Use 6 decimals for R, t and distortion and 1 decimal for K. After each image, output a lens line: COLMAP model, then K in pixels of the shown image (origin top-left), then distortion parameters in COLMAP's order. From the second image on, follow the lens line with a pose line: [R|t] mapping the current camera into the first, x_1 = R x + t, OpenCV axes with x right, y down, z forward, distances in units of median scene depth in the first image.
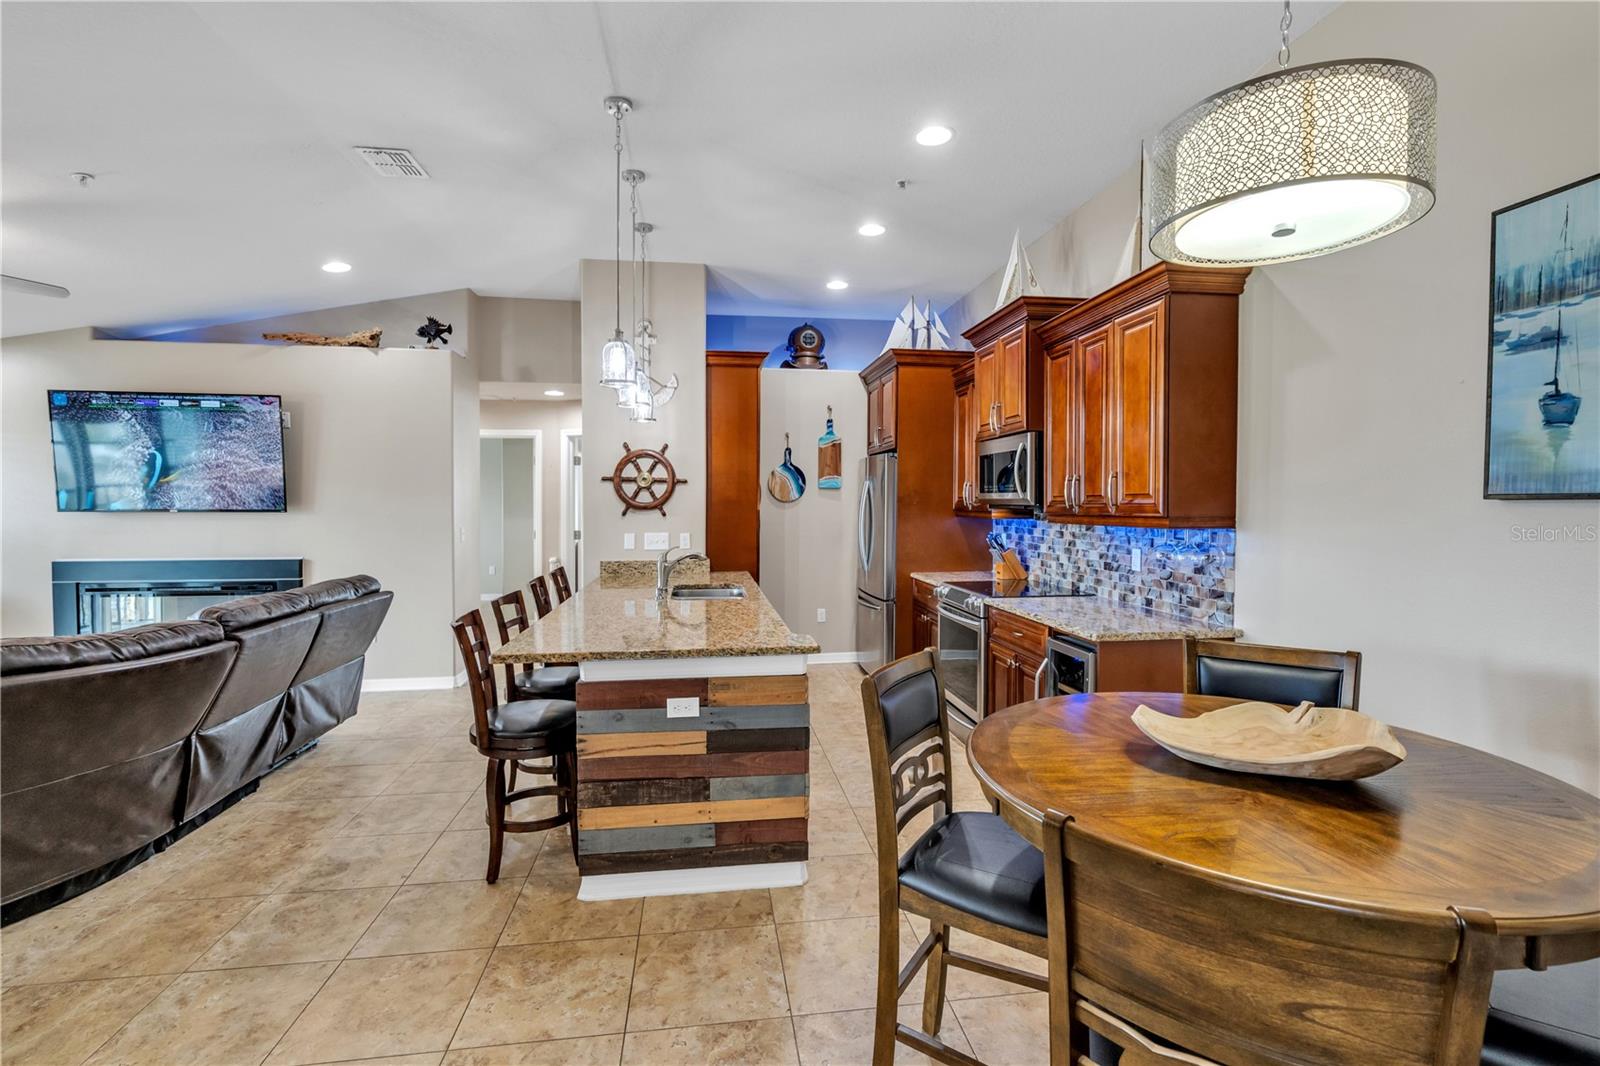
lens RADIAL K [[732.1, 0, 808.0], [0, 732.1, 514.7], [0, 0, 1]] dist [-0.002518, 0.001546]
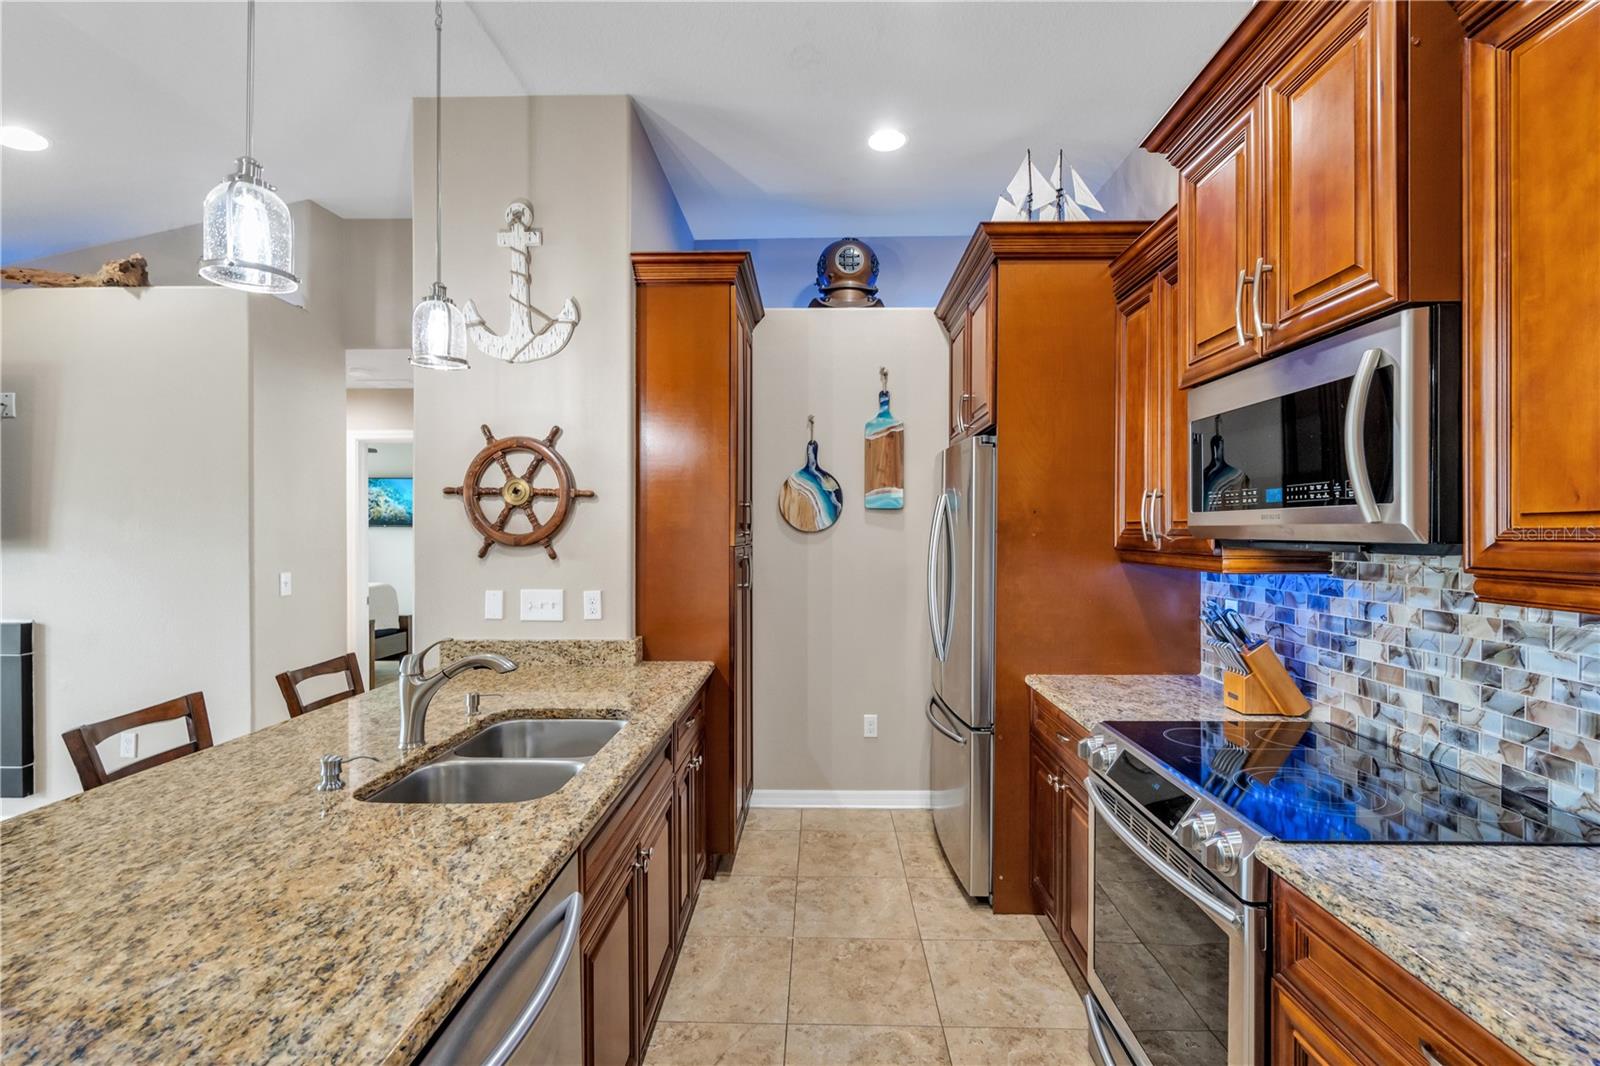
lens RADIAL K [[732.1, 0, 800.2], [0, 732.1, 534.7], [0, 0, 1]] dist [-0.002518, 0.001546]
pose [[0.985033, -0.000159, -0.172368, 0.078139], [-0.002024, 0.999920, -0.012486, -0.009545], [0.172356, 0.012648, 0.984953, 0.498196]]
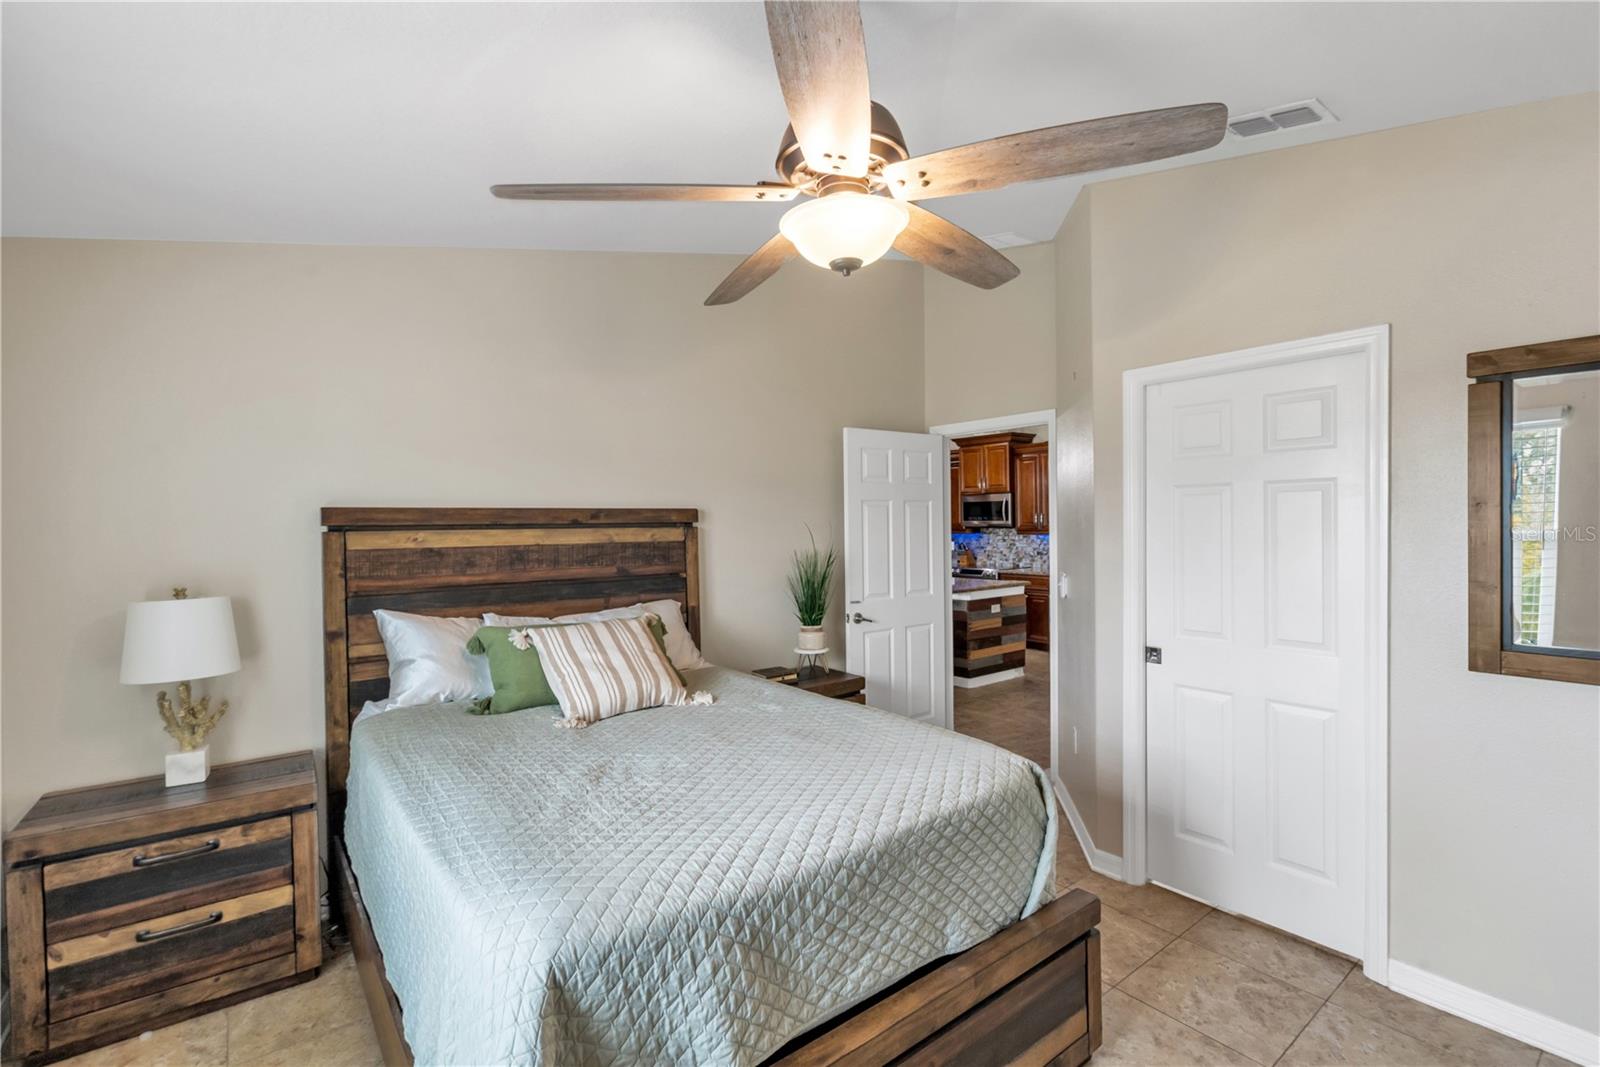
lens RADIAL K [[732.1, 0, 804.2], [0, 732.1, 531.3], [0, 0, 1]] dist [-0.002518, 0.001546]
pose [[0.864420, -0.018829, 0.502418, -1.005538], [0.021434, 0.999770, 0.000591, -0.010146], [-0.502314, 0.010258, 0.864625, -0.431447]]
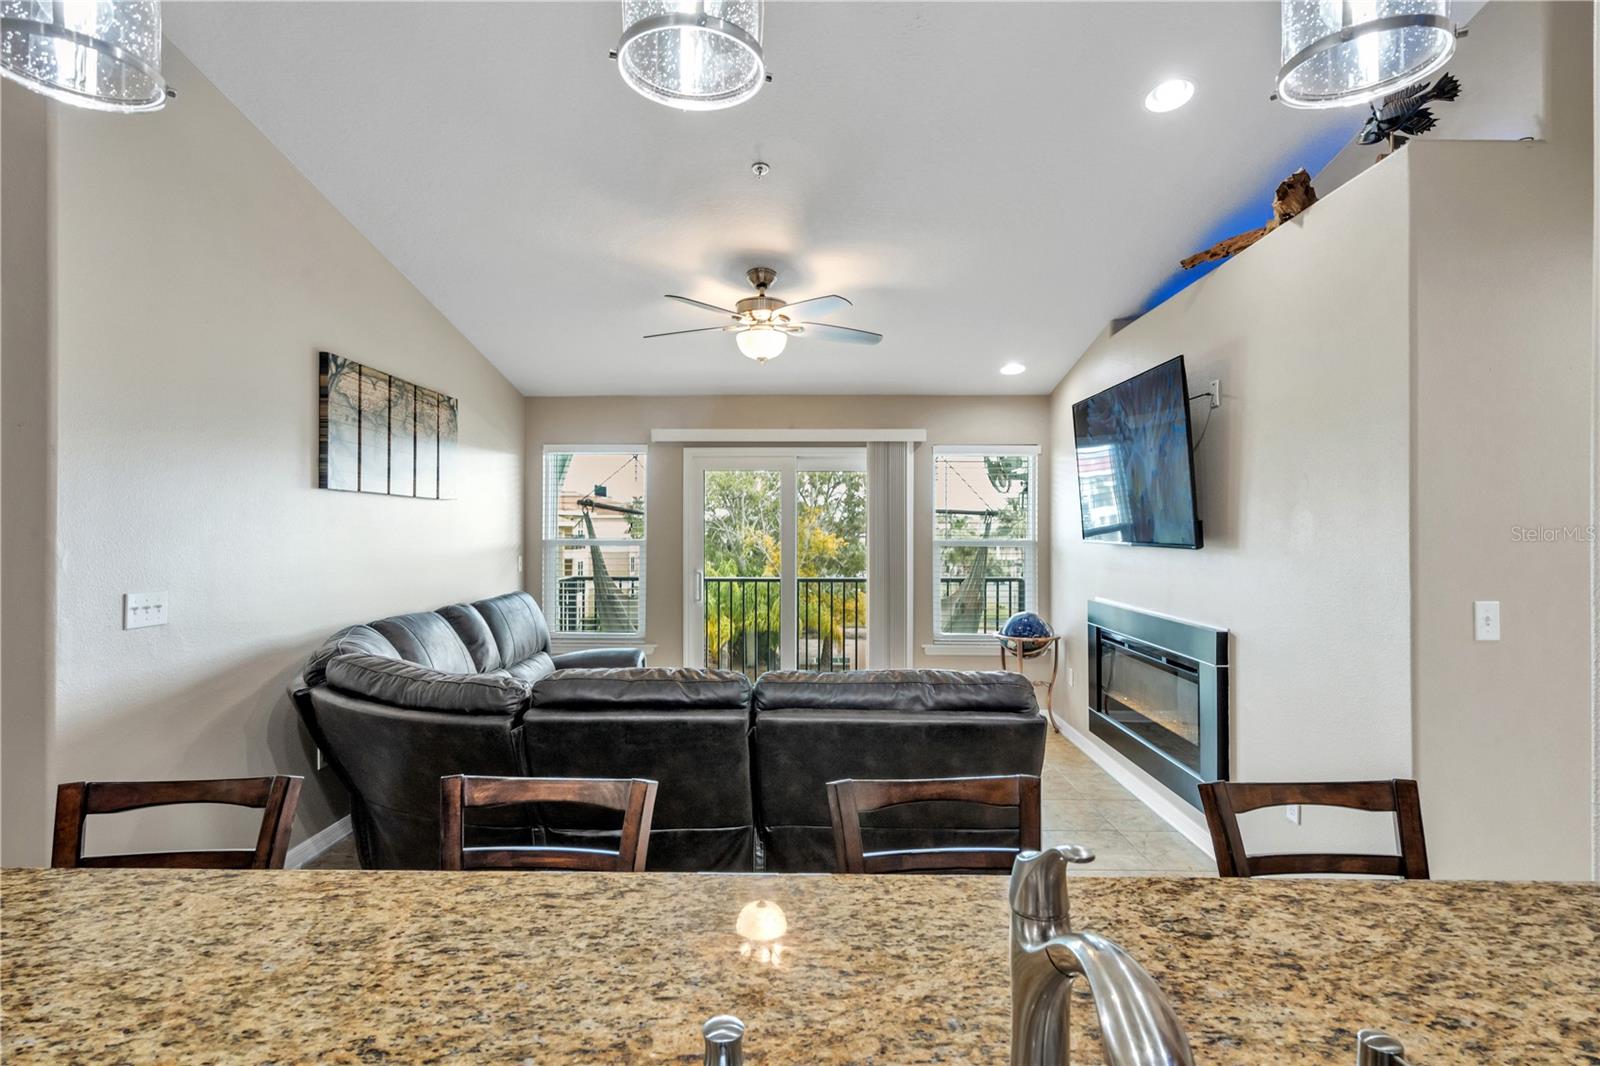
lens RADIAL K [[809.5, 0, 796.1], [0, 809.5, 524.4], [0, 0, 1]] dist [0.010576, -0.000599]
pose [[-0.162076, -0.005817, -0.986761, -0.010495], [-0.019636, 0.999804, -0.002669, -0.015254], [0.986583, 0.018944, -0.162159, 0.785496]]
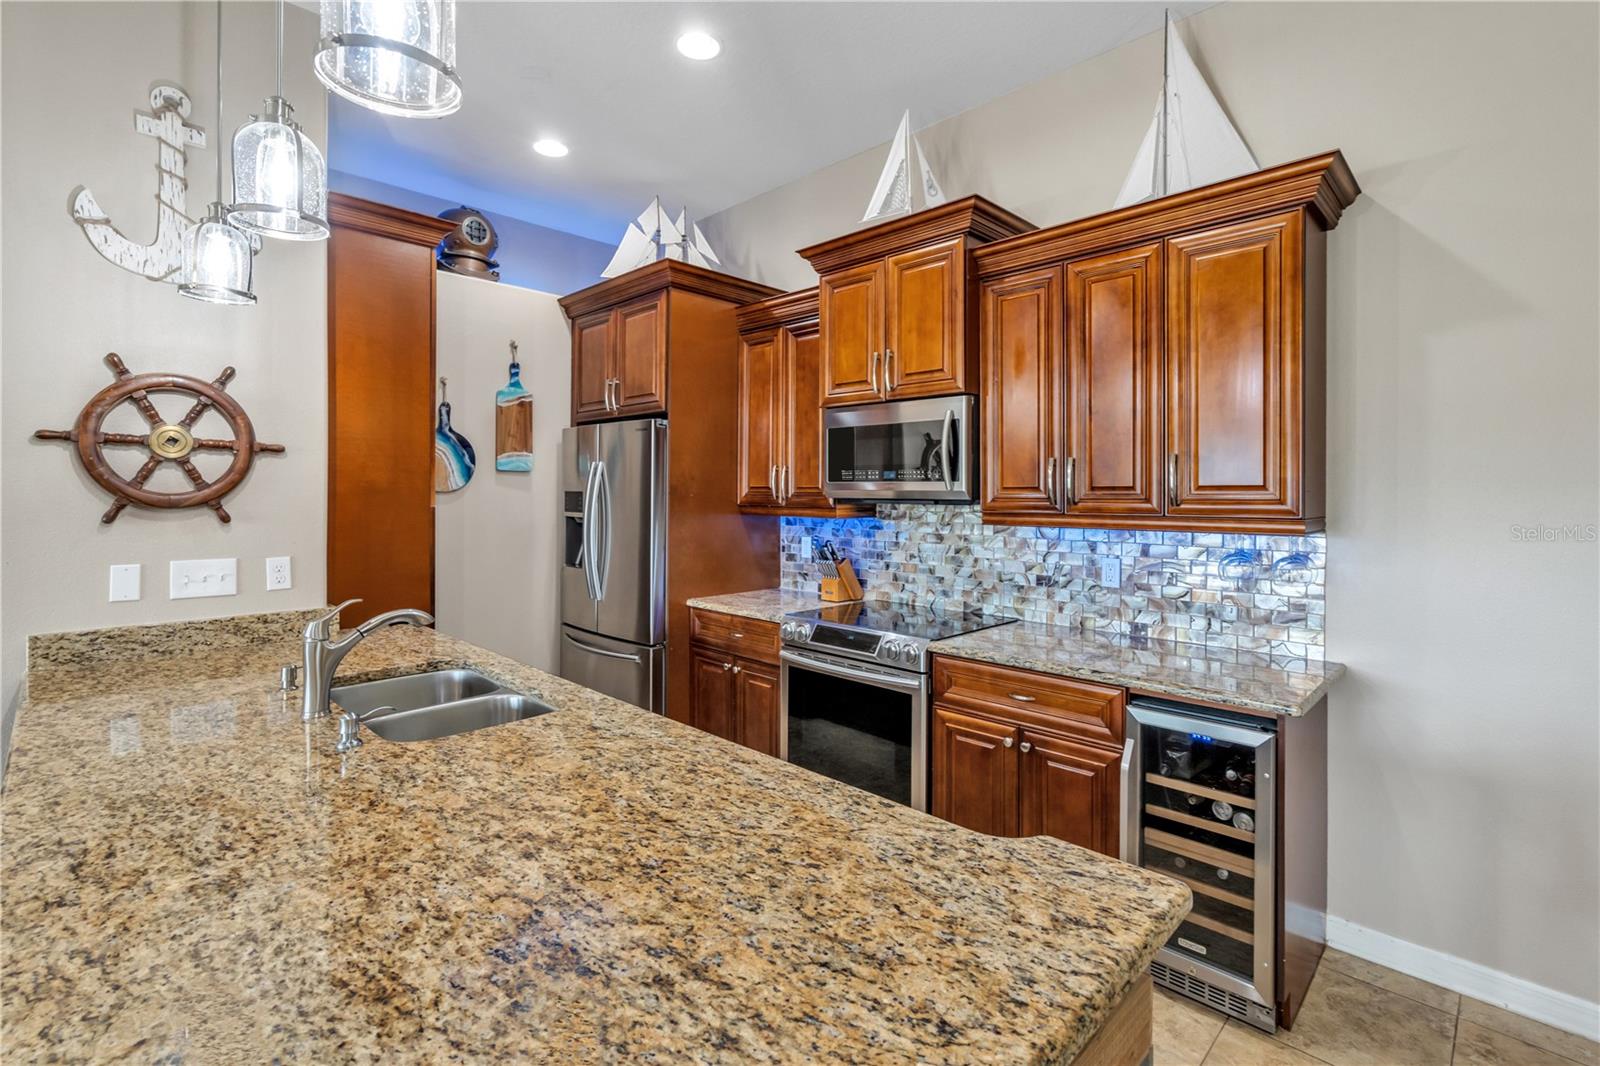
lens RADIAL K [[732.1, 0, 806.0], [0, 732.1, 500.8], [0, 0, 1]] dist [-0.002518, 0.001546]
pose [[0.798189, -0.002117, 0.602403, -0.182693], [0.005285, 0.999980, -0.003488, -0.008281], [-0.602384, 0.005968, 0.798184, 0.410374]]
